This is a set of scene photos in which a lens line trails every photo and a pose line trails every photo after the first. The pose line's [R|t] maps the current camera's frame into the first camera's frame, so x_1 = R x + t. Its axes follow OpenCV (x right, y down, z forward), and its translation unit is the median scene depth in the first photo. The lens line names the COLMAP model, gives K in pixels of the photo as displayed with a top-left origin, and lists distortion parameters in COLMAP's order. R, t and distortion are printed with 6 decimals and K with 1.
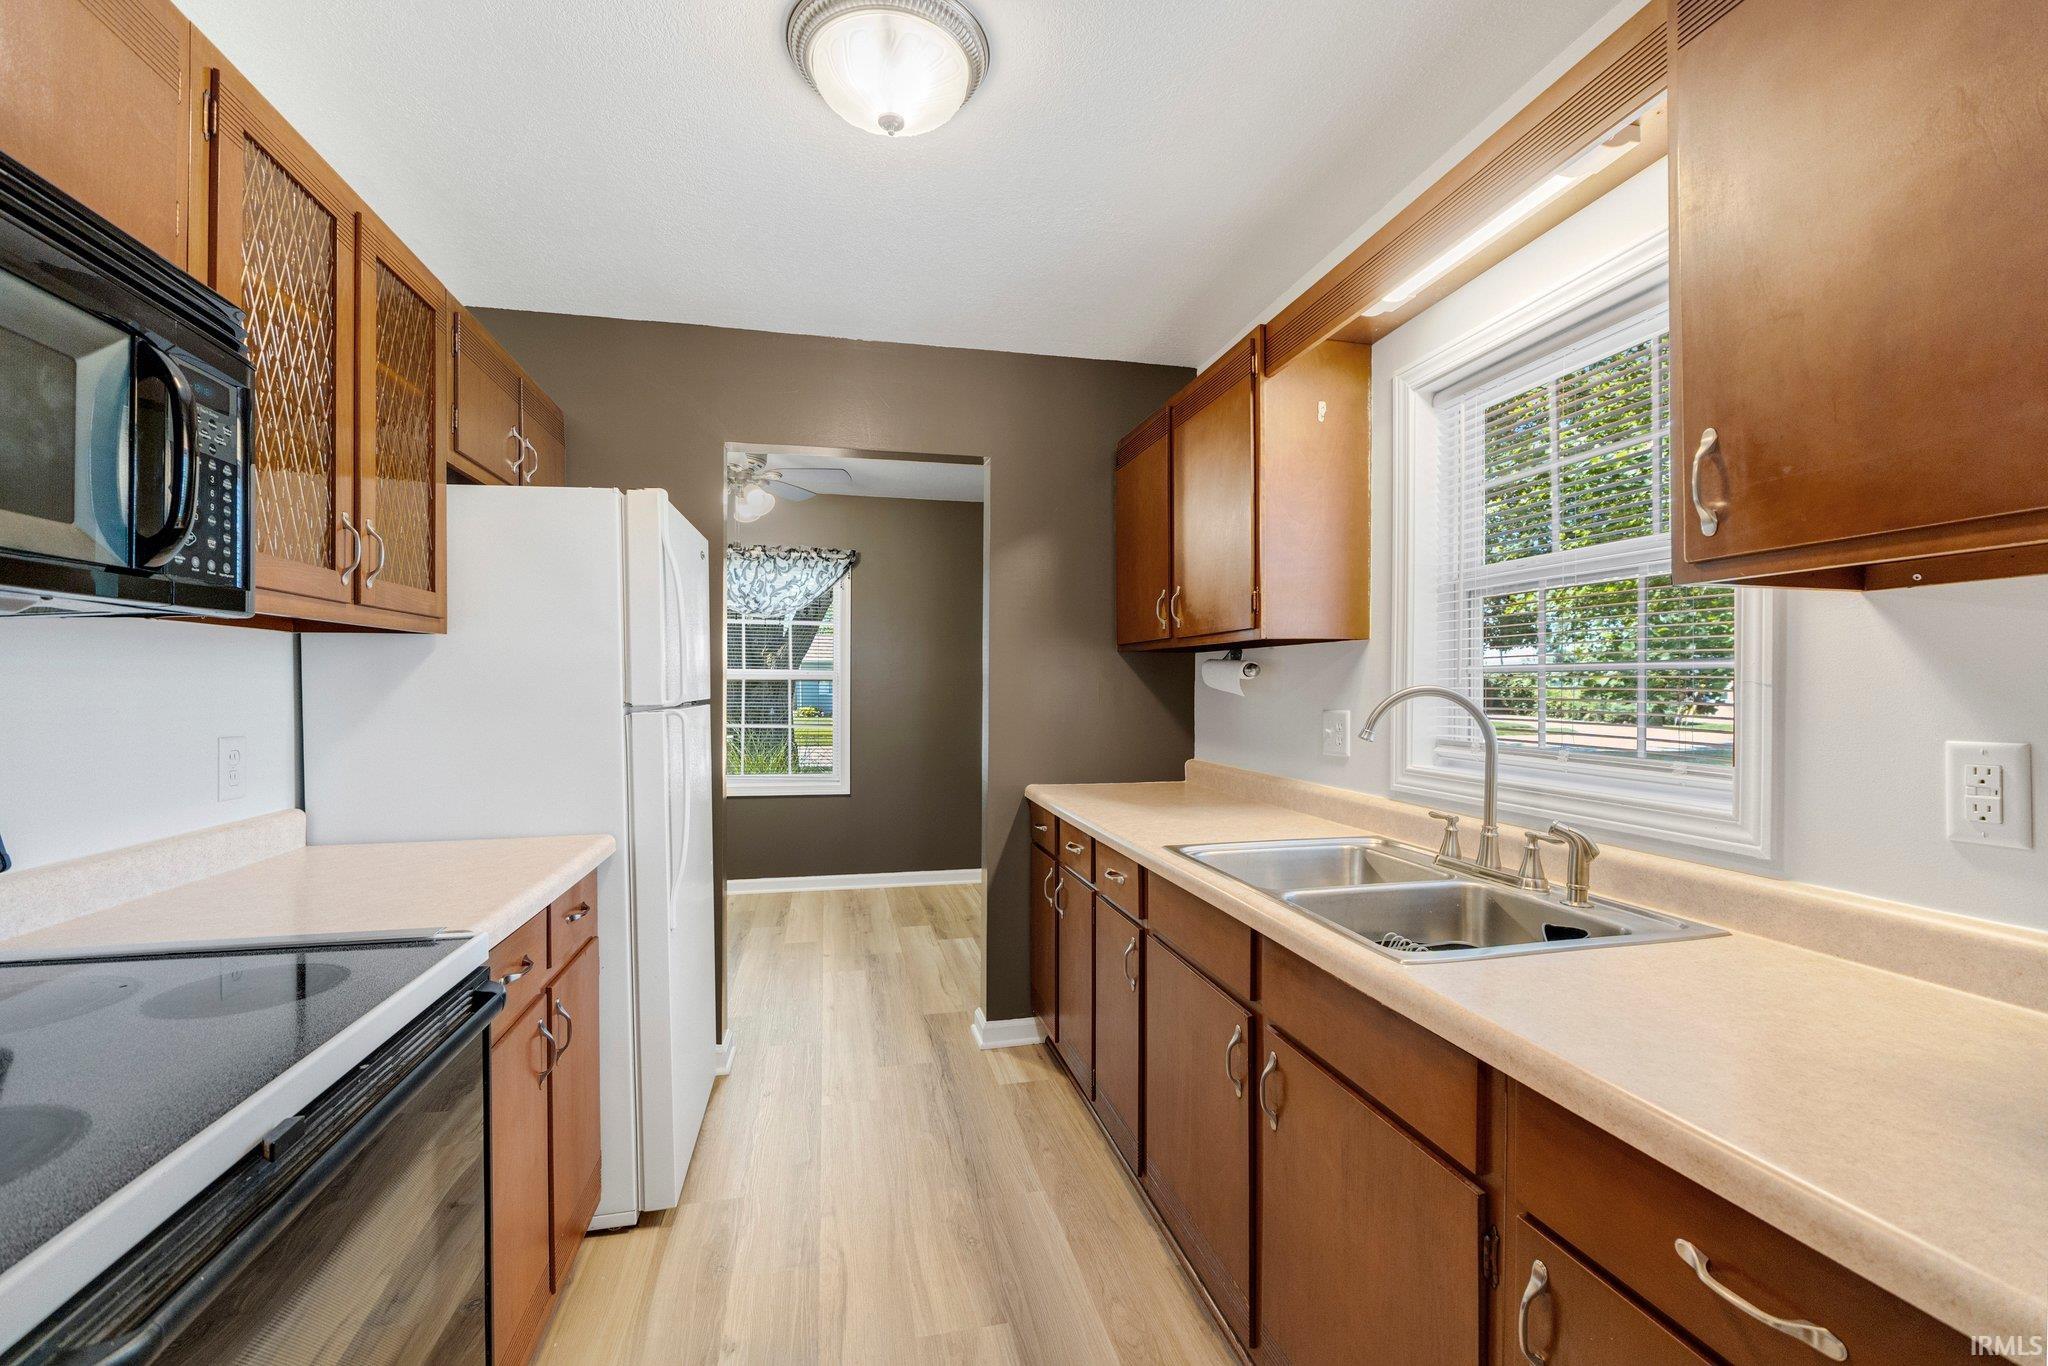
lens RADIAL K [[858.3, 0, 1031.5], [0, 858.3, 693.6], [0, 0, 1]] dist [-0.016231, -0.000125]
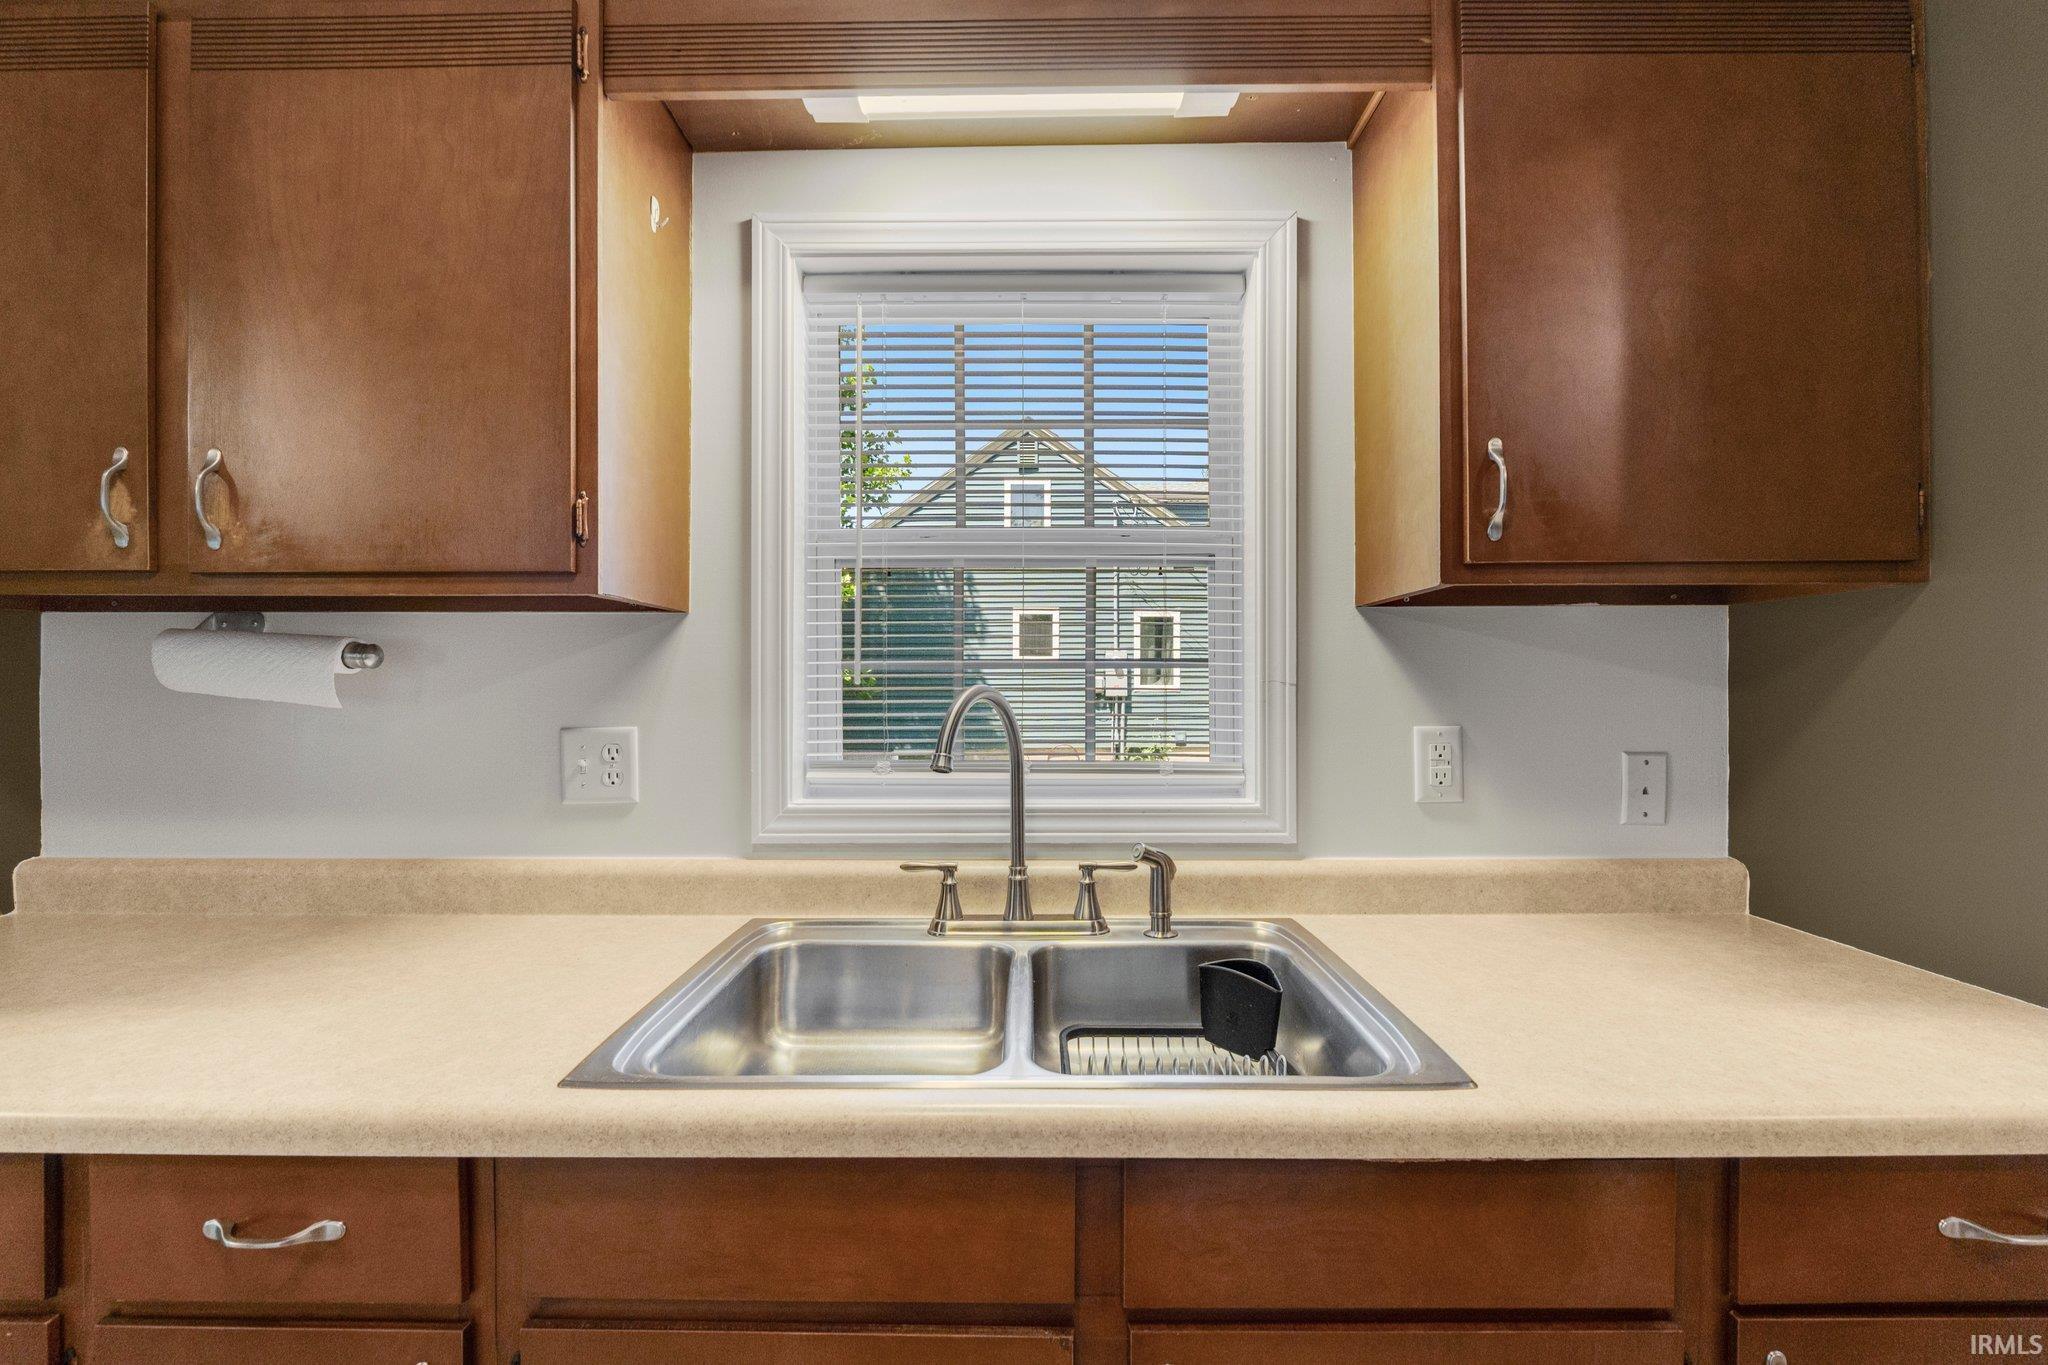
lens RADIAL K [[860.5, 0, 1006.2], [0, 860.5, 687.2], [0, 0, 1]] dist [-0.009970, 0.000297]
pose [[0.233175, -0.007271, 0.972408, -0.156496], [0.011377, 0.999924, 0.004748, -0.008313], [-0.972368, 0.009956, 0.233240, 0.572736]]
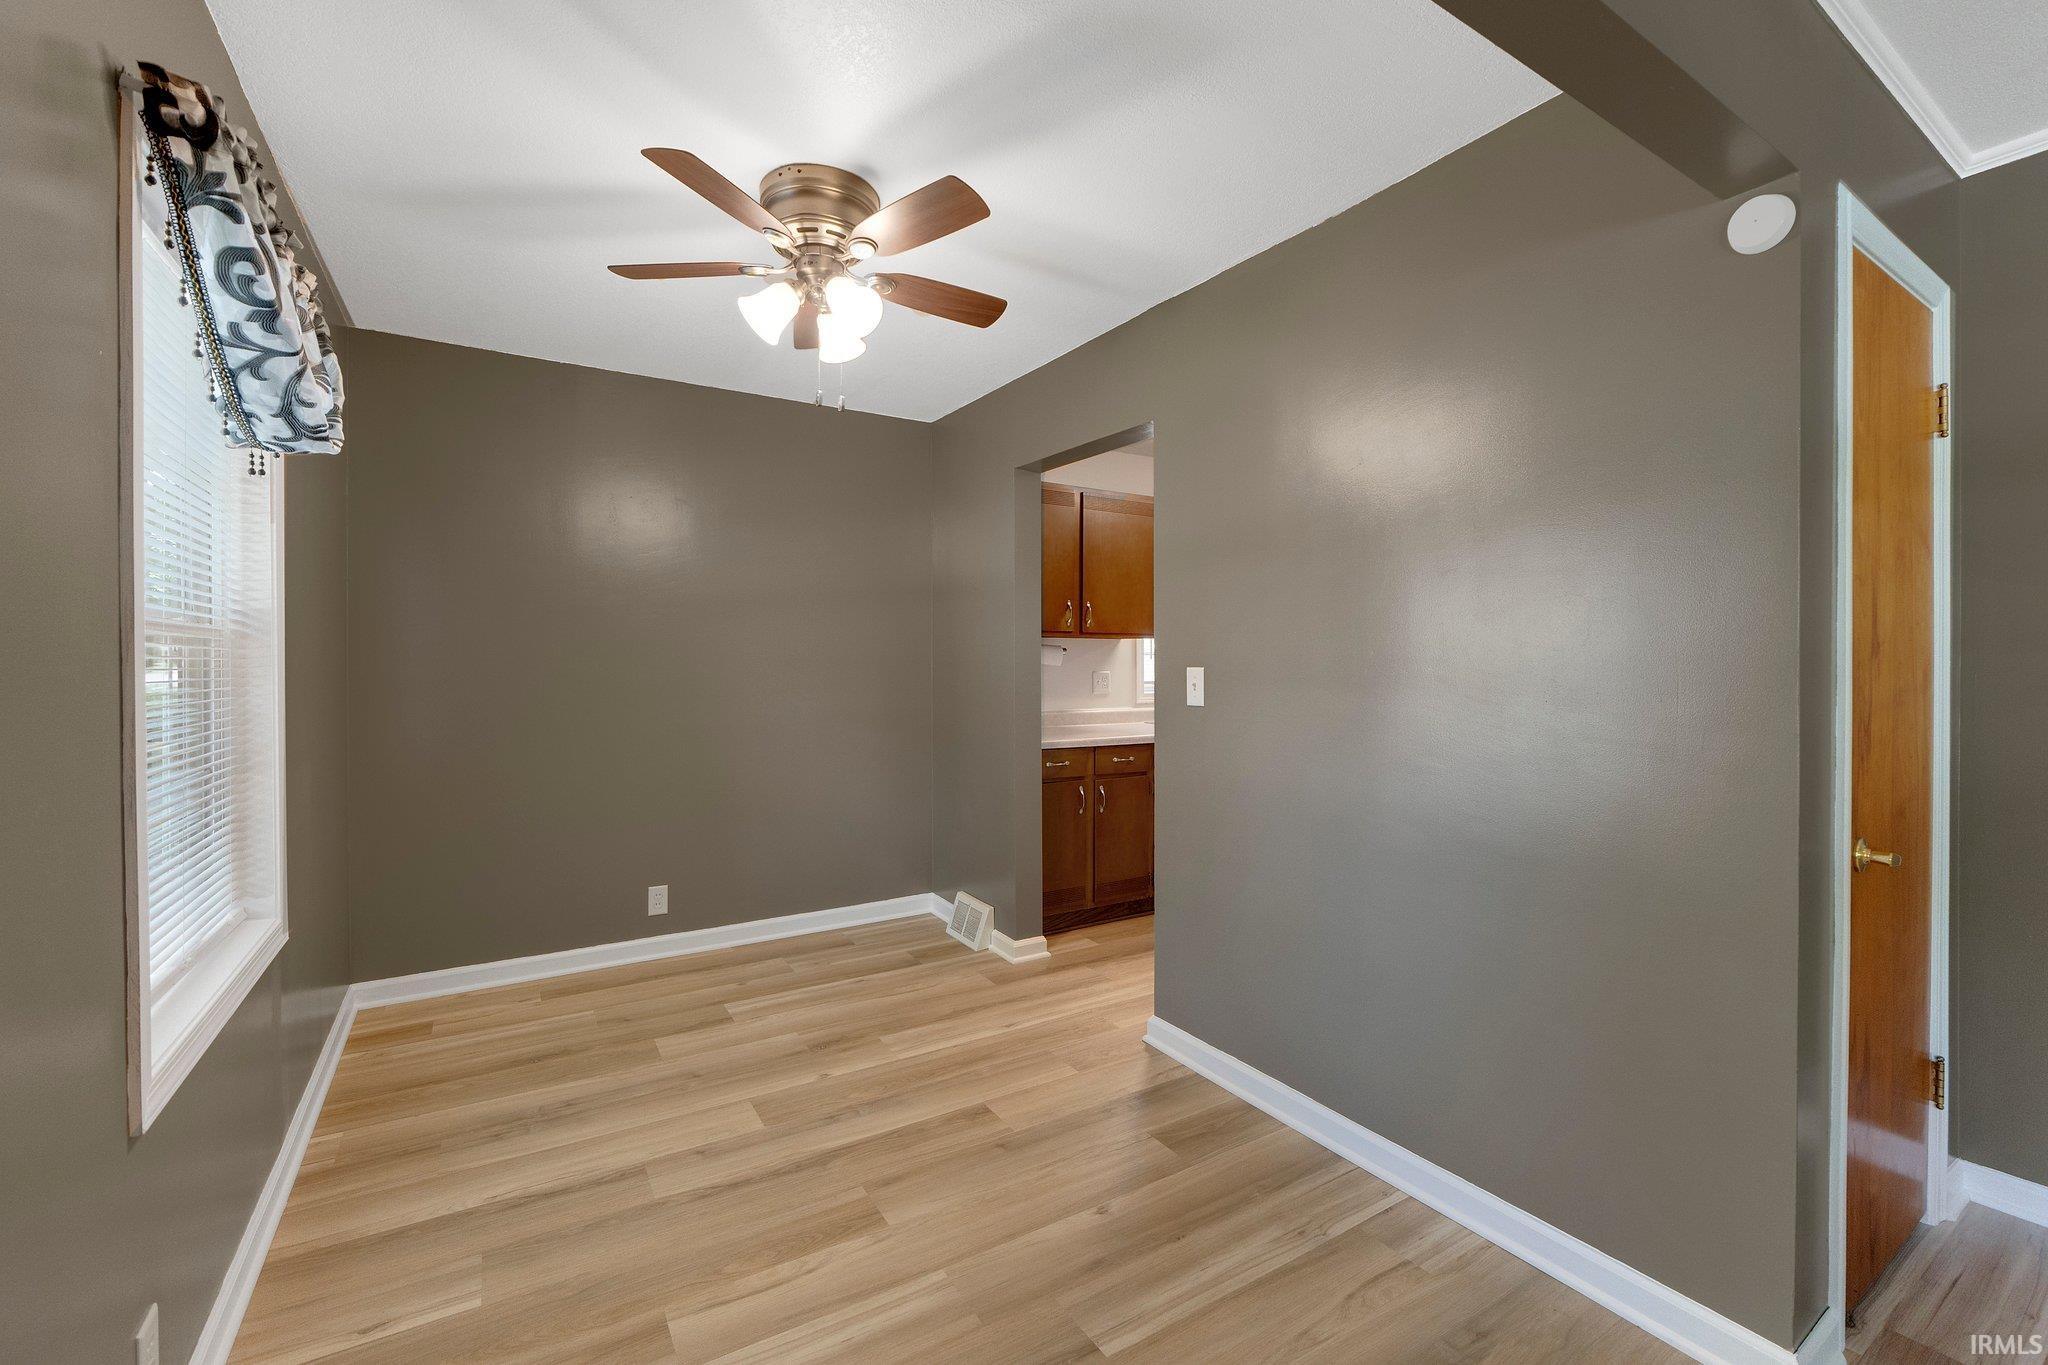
lens RADIAL K [[850.8, 0, 1029.9], [0, 850.8, 657.6], [0, 0, 1]] dist [-0.008405, 0.000343]
pose [[-0.320192, -0.005913, 0.947334, -1.521557], [0.001242, 0.999977, 0.006661, -0.026368], [-0.947352, 0.003310, -0.320177, 1.793713]]
